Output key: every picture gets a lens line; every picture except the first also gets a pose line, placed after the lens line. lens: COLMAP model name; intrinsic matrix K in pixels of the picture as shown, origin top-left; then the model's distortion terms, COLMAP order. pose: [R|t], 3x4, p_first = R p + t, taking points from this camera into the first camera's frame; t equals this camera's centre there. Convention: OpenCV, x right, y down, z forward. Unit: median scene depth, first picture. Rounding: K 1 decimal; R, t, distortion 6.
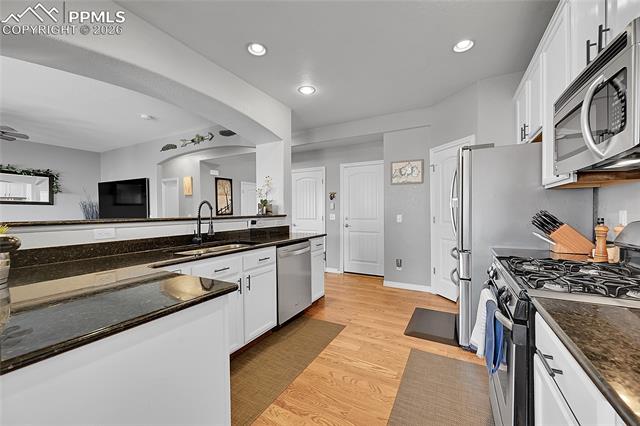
lens RADIAL K [[252.1, 0, 320.3], [0, 252.1, 212.1], [0, 0, 1]] dist [-0.001366, 0.000591]
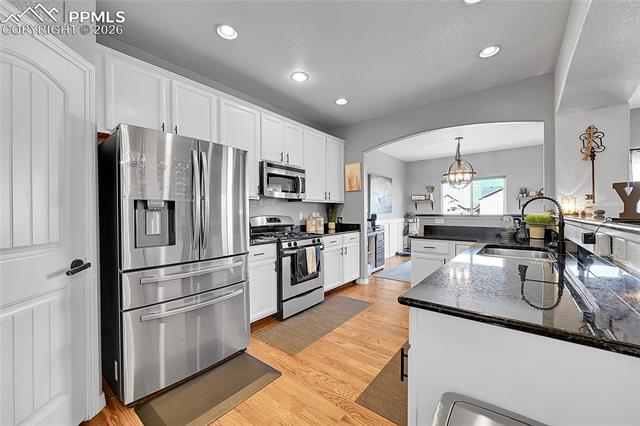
lens RADIAL K [[252.1, 0, 323.7], [0, 252.1, 214.6], [0, 0, 1]] dist [-0.001366, 0.000591]
pose [[-0.986875, 0.009930, 0.161180, 0.036530], [0.012089, 0.999850, 0.012419, -0.002666], [-0.161033, 0.014204, -0.986847, 0.798882]]
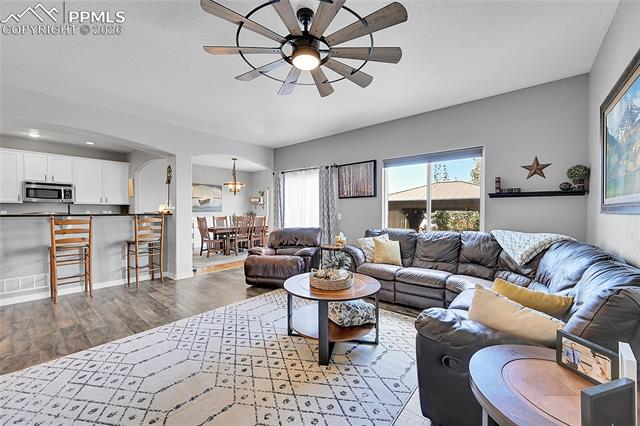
lens RADIAL K [[252.1, 0, 318.5], [0, 252.1, 215.3], [0, 0, 1]] dist [-0.001366, 0.000591]
pose [[-0.979028, -0.000309, 0.203724, -1.067554], [0.003303, 0.999843, 0.017390, 0.003181], [-0.203698, 0.017698, -0.978874, 0.993663]]
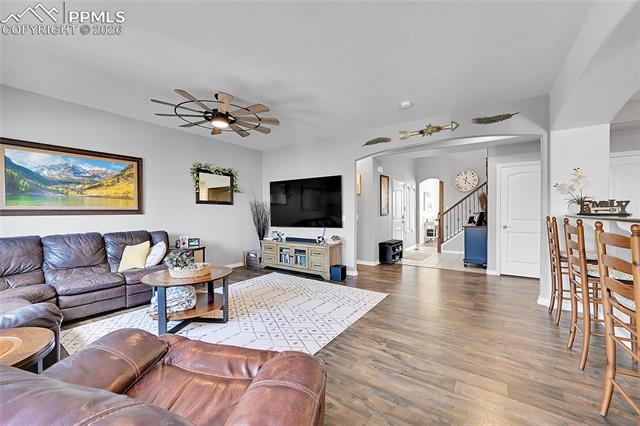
lens RADIAL K [[252.1, 0, 319.9], [0, 252.1, 212.3], [0, 0, 1]] dist [-0.001366, 0.000591]
pose [[0.993764, 0.000416, -0.111506, -0.671088], [-0.000491, 1.000000, -0.000646, 0.003036], [0.111506, 0.000697, 0.993764, 0.059410]]
